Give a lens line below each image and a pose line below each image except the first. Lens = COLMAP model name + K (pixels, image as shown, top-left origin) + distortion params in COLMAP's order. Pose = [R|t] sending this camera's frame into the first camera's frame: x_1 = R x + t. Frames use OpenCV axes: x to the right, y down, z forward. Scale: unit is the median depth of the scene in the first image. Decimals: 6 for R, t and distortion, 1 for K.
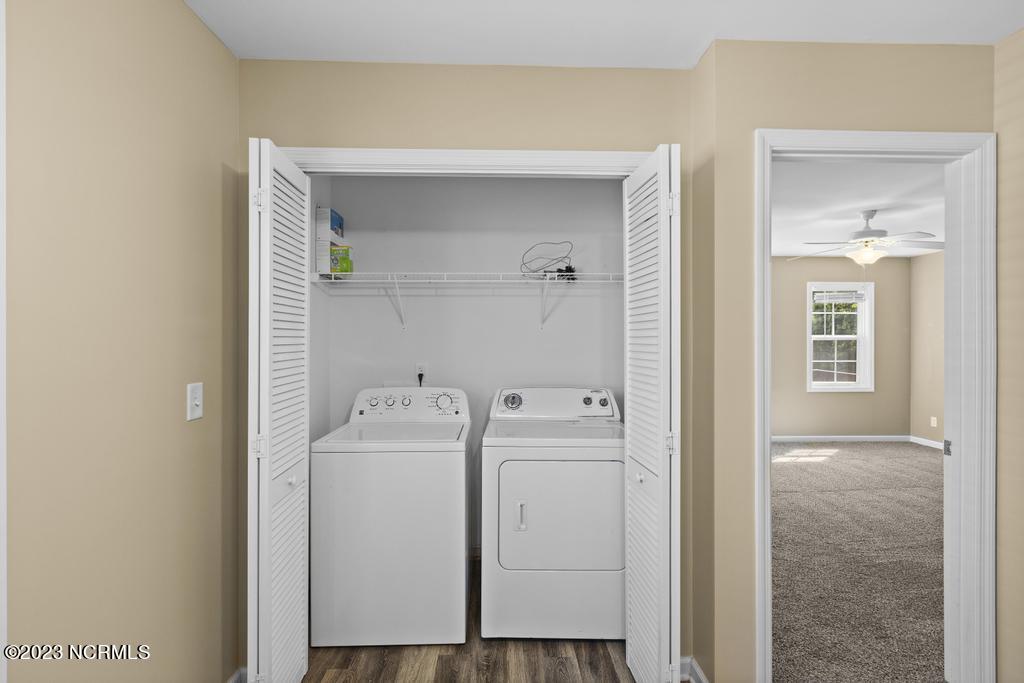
lens RADIAL K [[467.2, 0, 503.3], [0, 467.2, 328.1], [0, 0, 1]] dist [-0.001986, 0.000674]
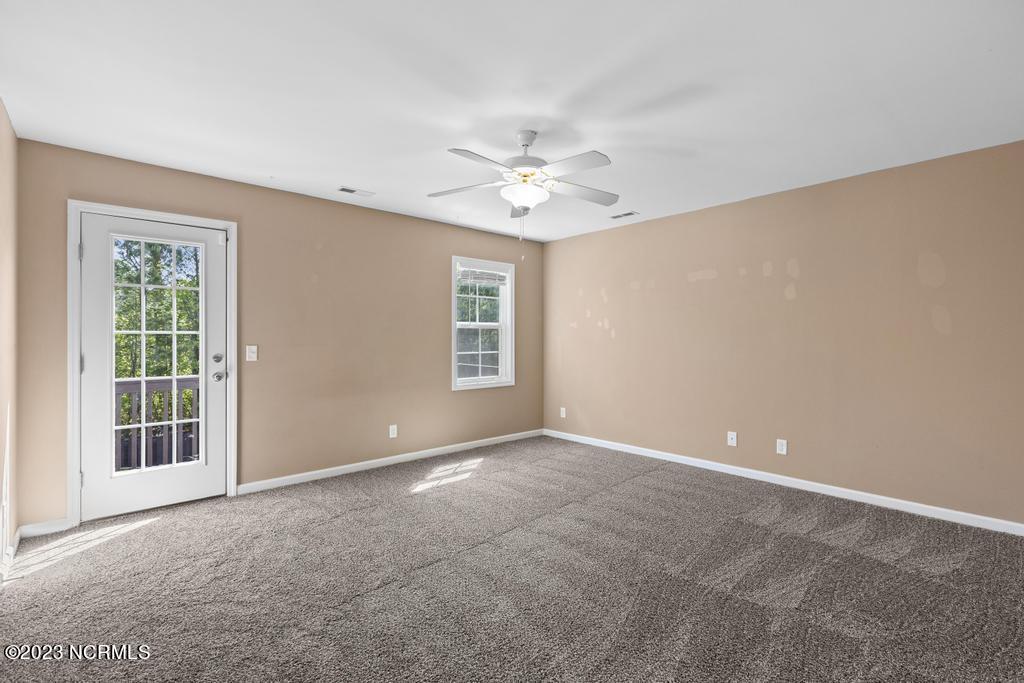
lens RADIAL K [[467.2, 0, 512.9], [0, 467.2, 336.9], [0, 0, 1]] dist [-0.001986, 0.000674]
pose [[0.757834, -0.002708, 0.652441, 0.201731], [-0.004772, 0.999942, 0.009693, 0.033996], [-0.652430, -0.010459, 0.757777, 0.315996]]
